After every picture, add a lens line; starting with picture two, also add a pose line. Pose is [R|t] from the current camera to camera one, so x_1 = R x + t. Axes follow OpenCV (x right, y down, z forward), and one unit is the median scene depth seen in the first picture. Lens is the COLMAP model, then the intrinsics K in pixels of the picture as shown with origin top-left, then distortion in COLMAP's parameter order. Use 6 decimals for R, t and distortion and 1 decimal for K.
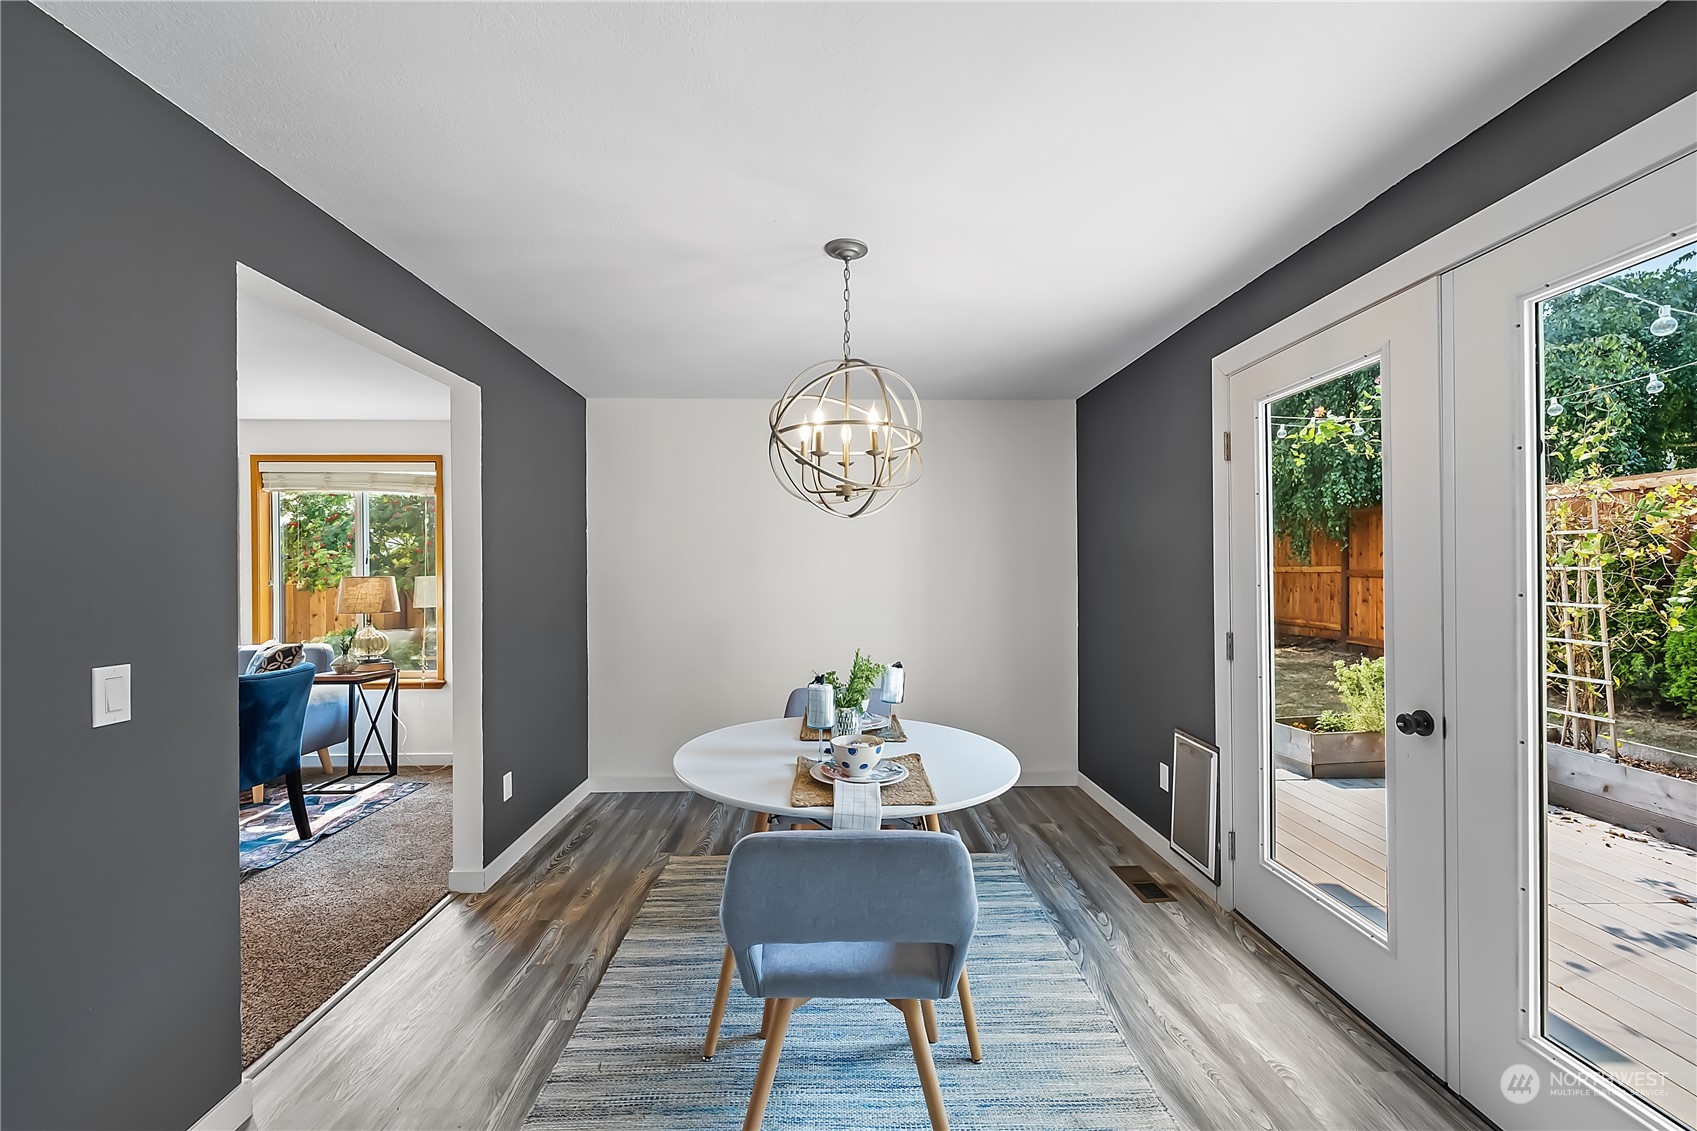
lens RADIAL K [[696.2, 0, 847.5], [0, 696.2, 559.7], [0, 0, 1]] dist [-0.003622, -0.000839]
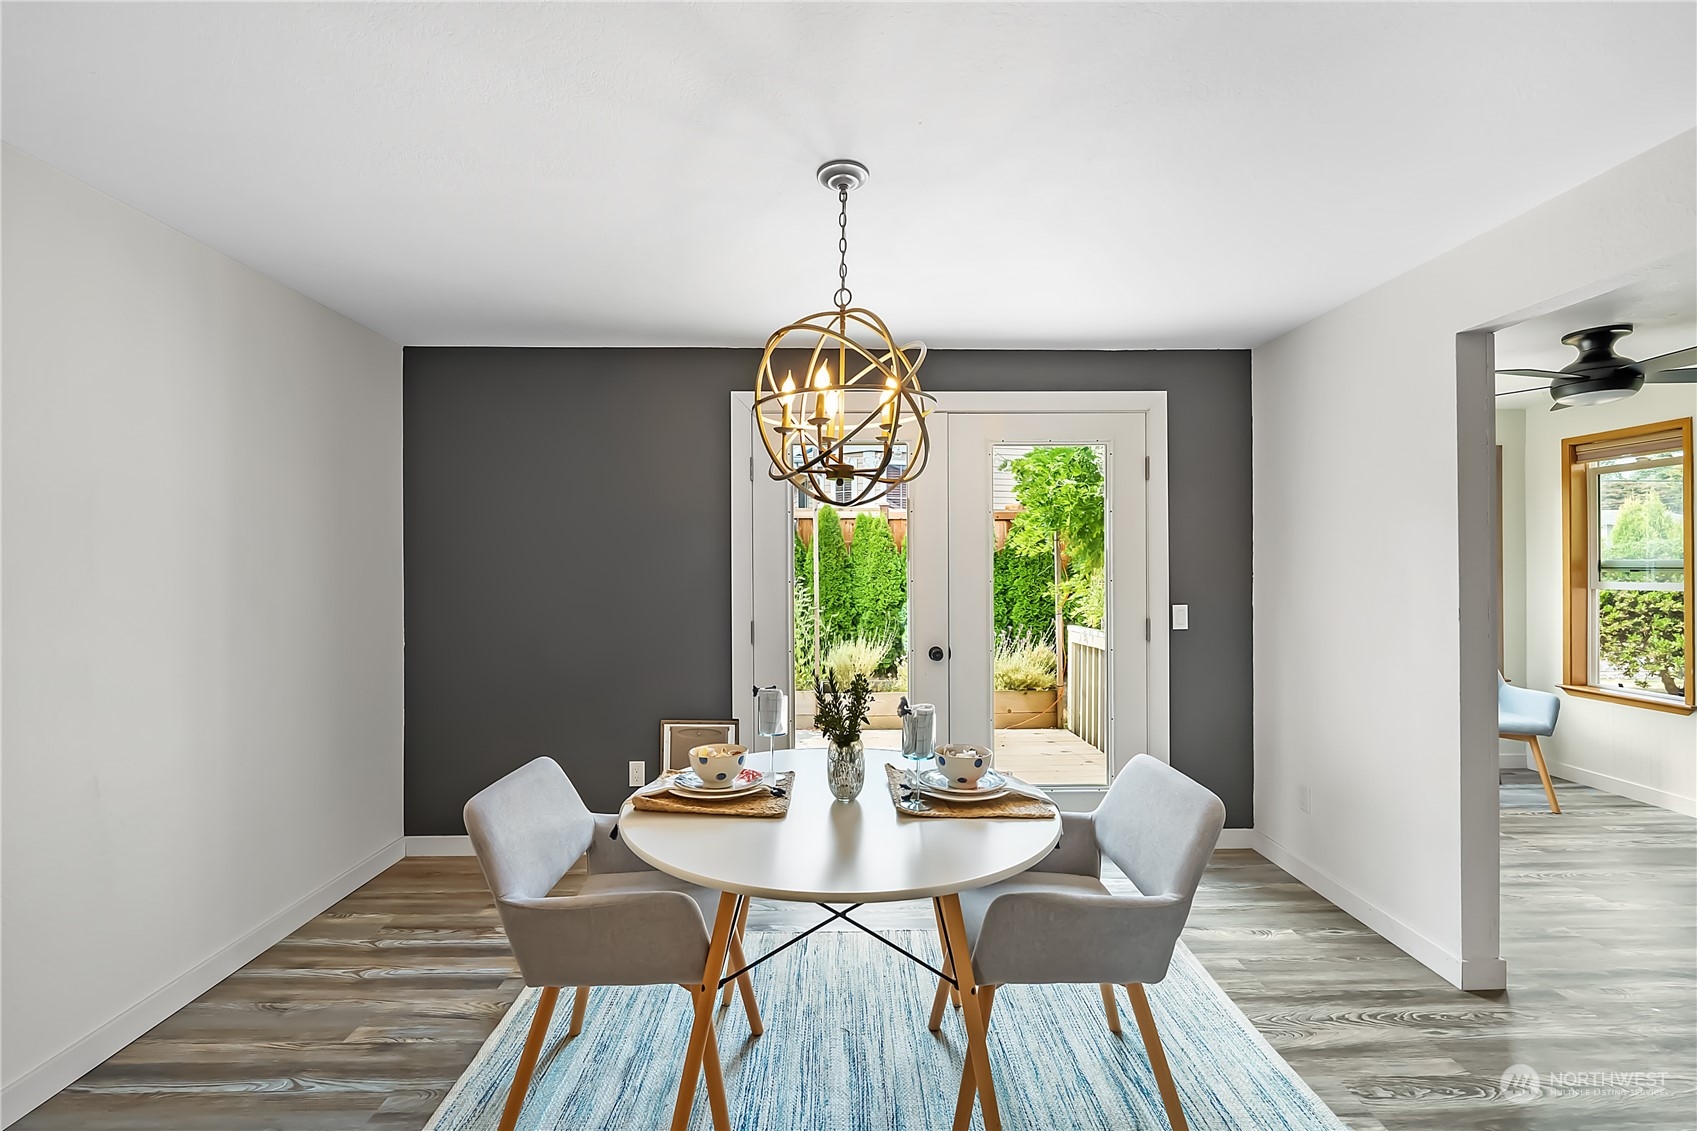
lens RADIAL K [[696.2, 0, 847.5], [0, 696.2, 559.7], [0, 0, 1]] dist [-0.003622, -0.000839]
pose [[0.024580, 0.008442, 0.999662, -0.484017], [-0.010944, 0.999907, -0.008175, 0.007331], [-0.999638, -0.010740, 0.024671, 0.599446]]
